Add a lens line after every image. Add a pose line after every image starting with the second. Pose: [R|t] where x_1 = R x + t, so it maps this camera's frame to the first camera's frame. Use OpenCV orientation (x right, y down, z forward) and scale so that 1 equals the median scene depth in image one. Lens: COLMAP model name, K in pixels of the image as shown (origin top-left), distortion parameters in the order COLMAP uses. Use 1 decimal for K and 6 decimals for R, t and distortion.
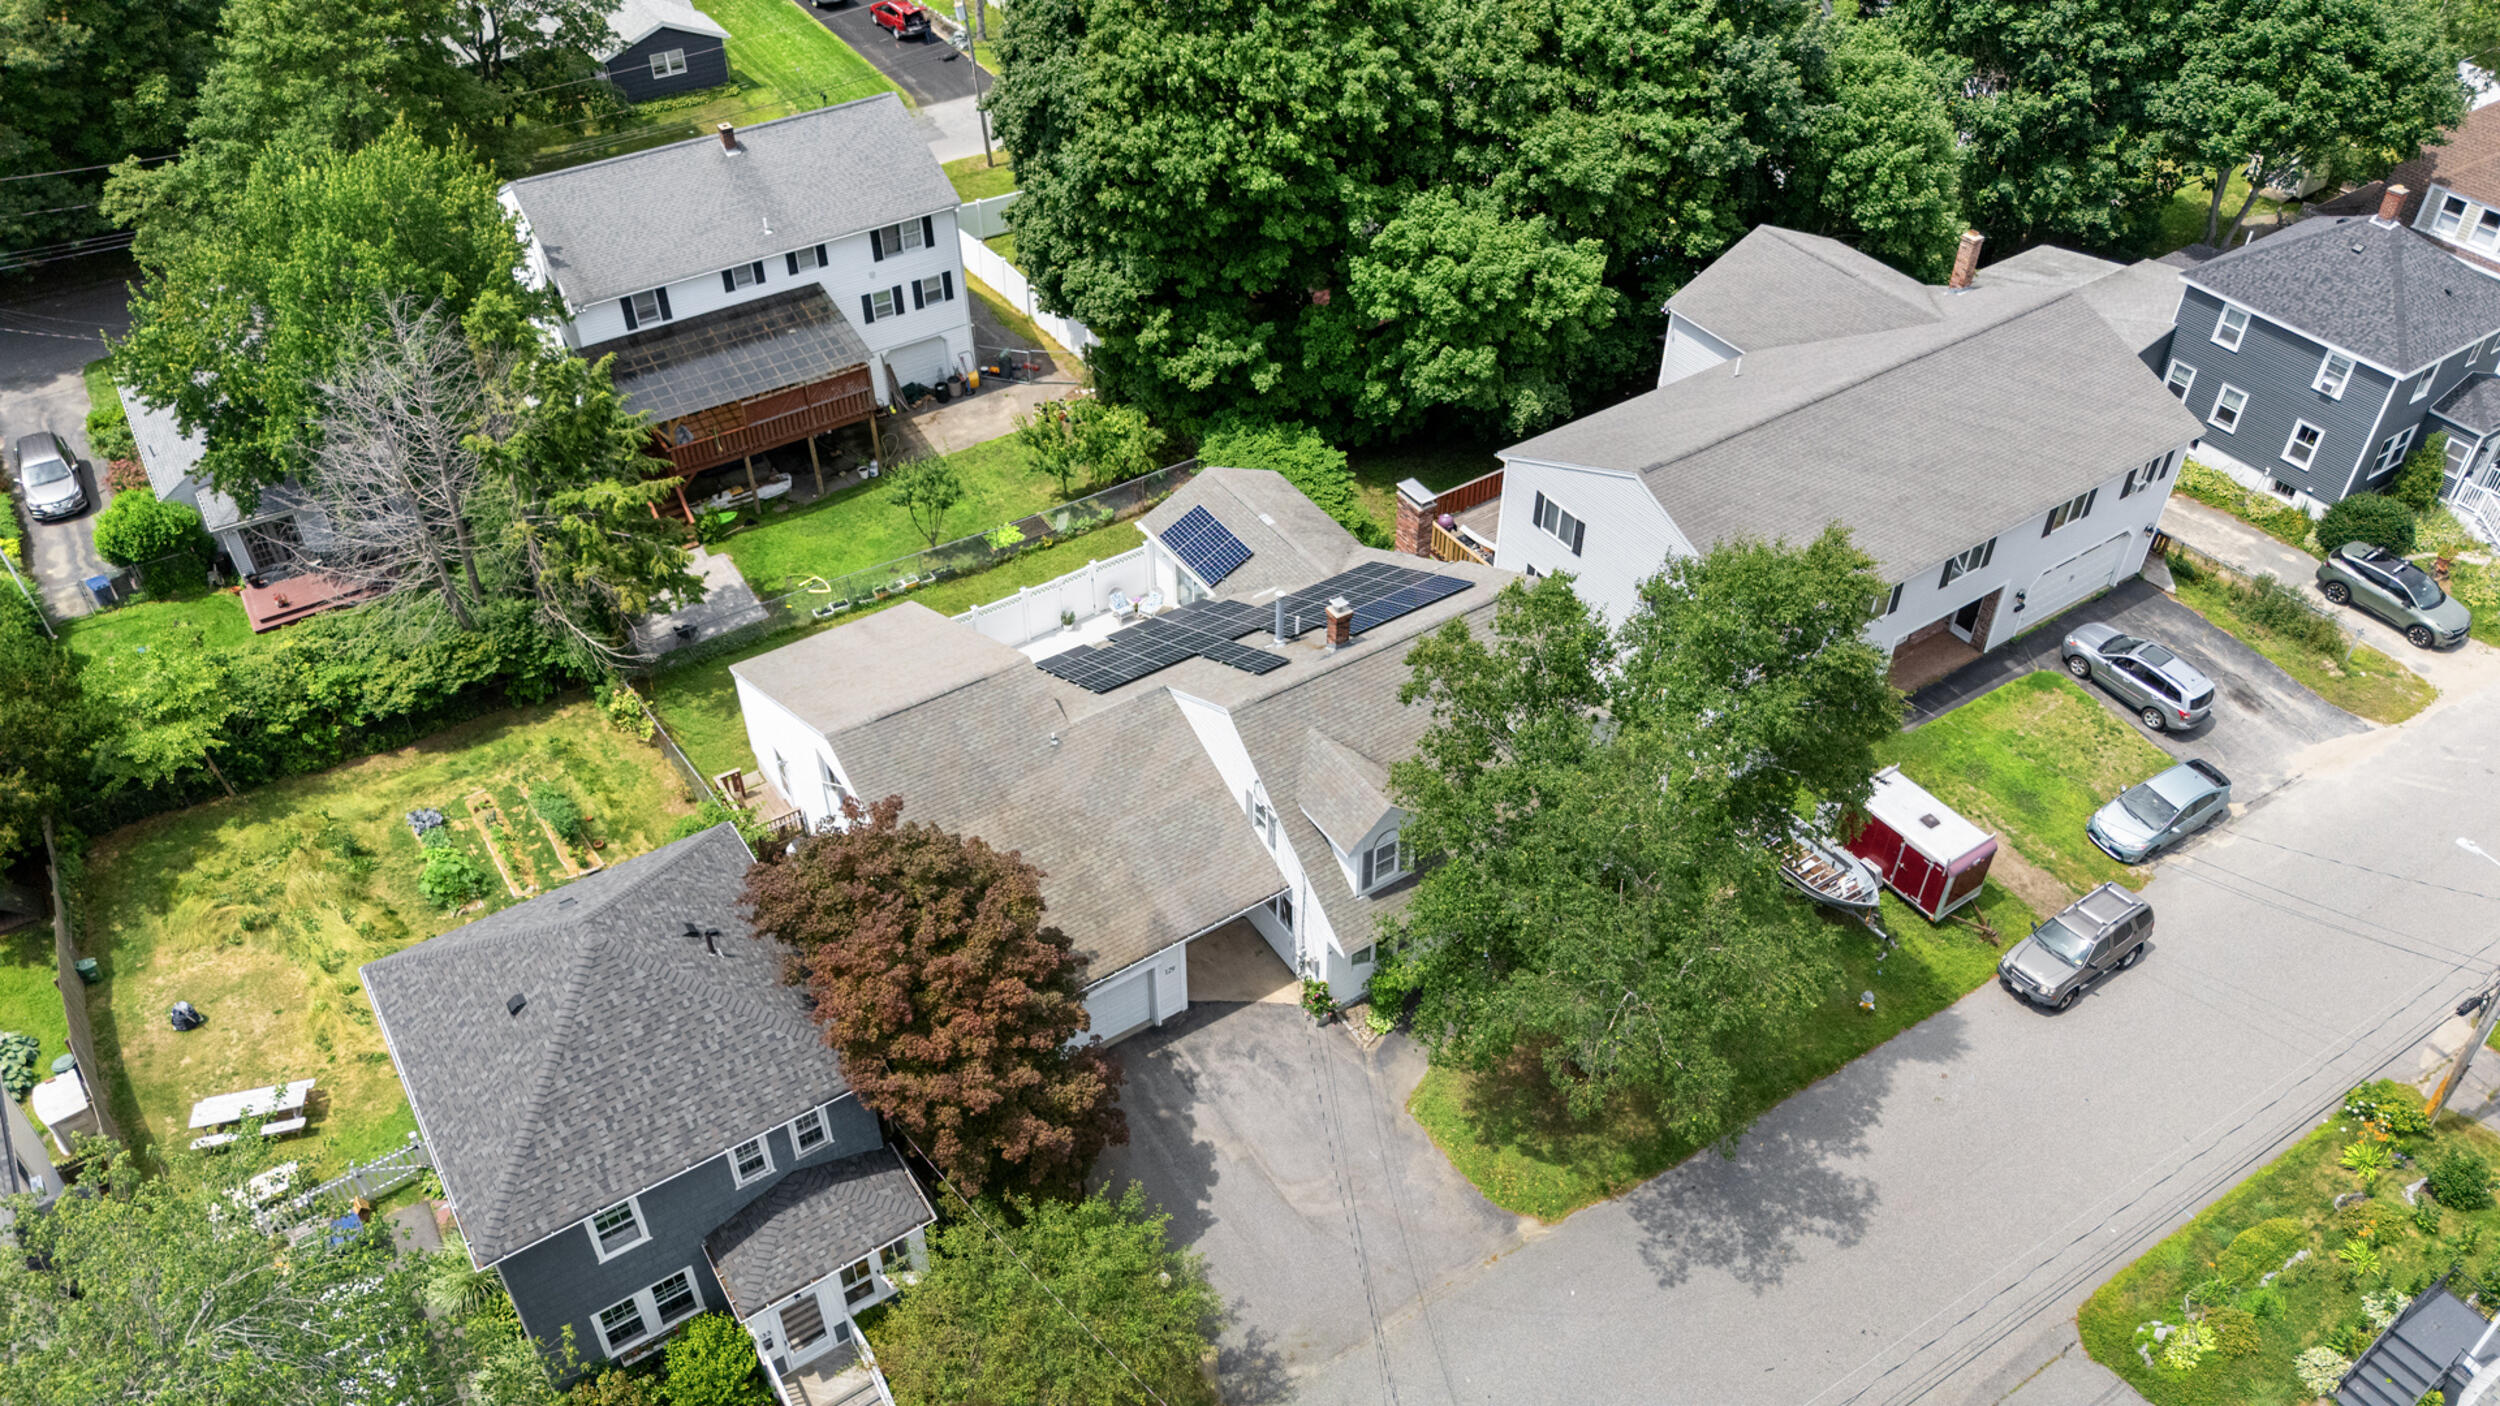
lens RADIAL K [[1840.0, 0, 1285.7], [0, 1840.0, 702.8], [0, 0, 1]] dist [0.075365, -0.082056]
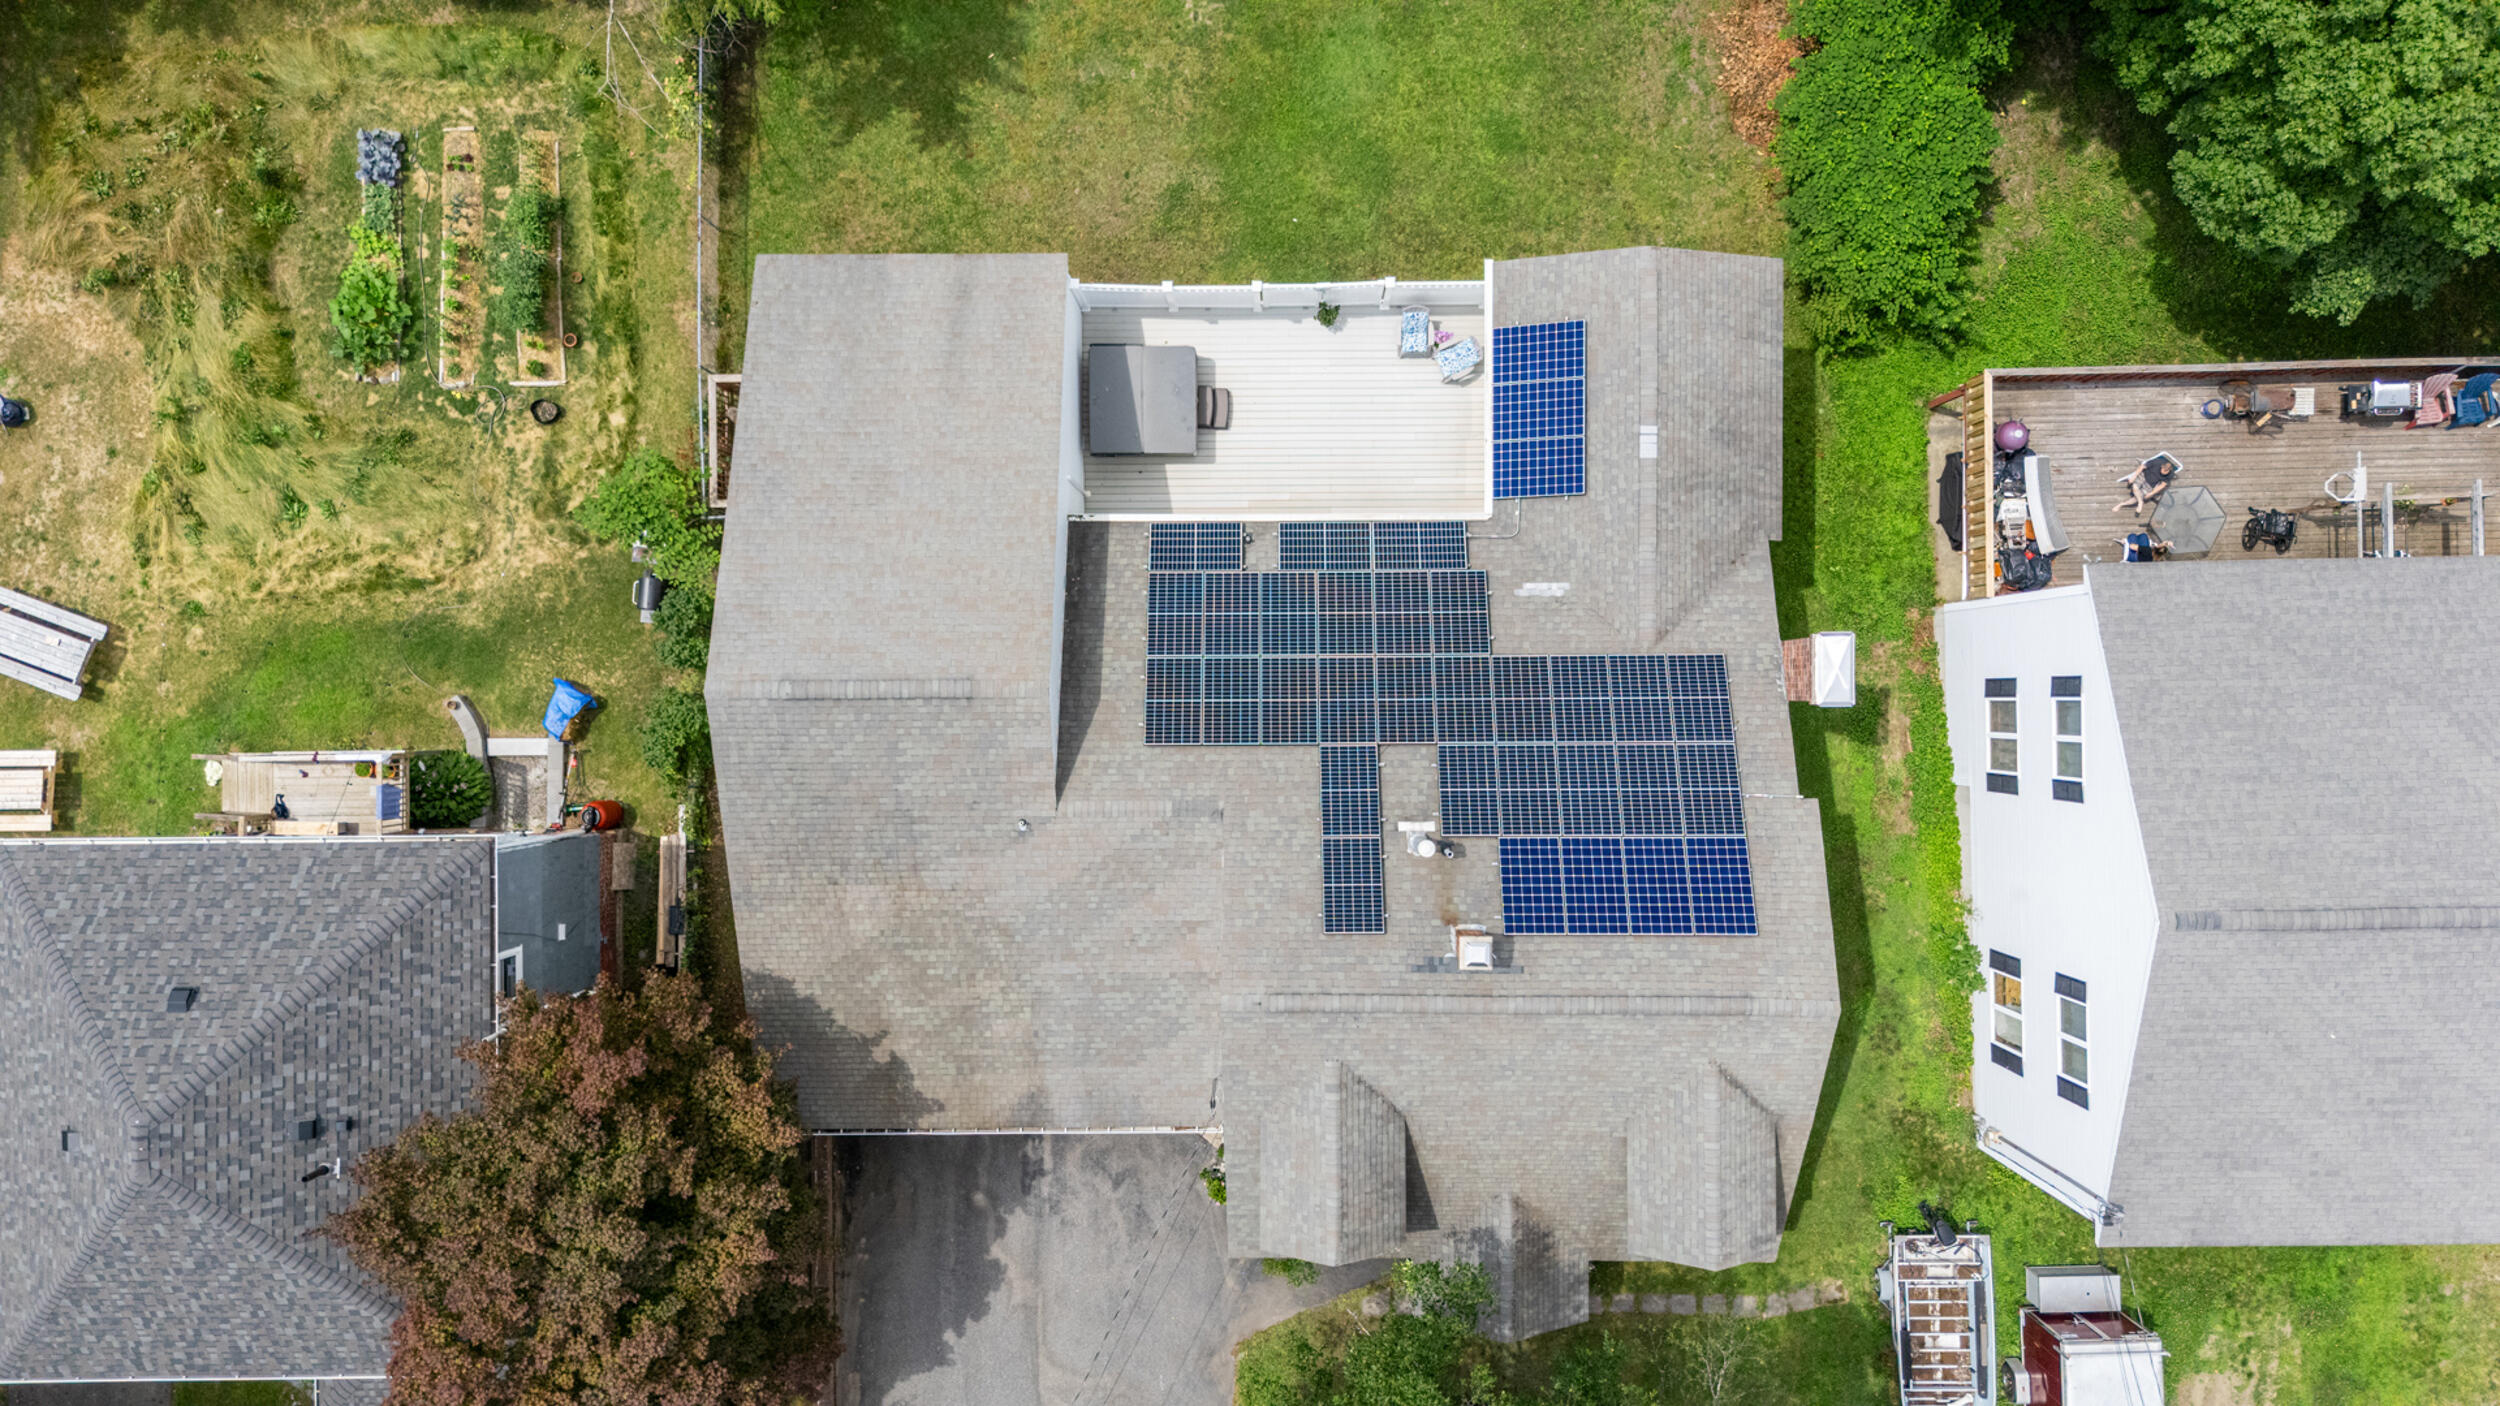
lens RADIAL K [[1840.0, 0, 1285.7], [0, 1840.0, 702.8], [0, 0, 1]] dist [0.075365, -0.082056]
pose [[0.832001, 0.554761, -0.003691, -0.072699], [-0.358287, 0.542396, 0.759893, -0.576014], [0.423561, -0.630910, 0.650038, 0.664770]]
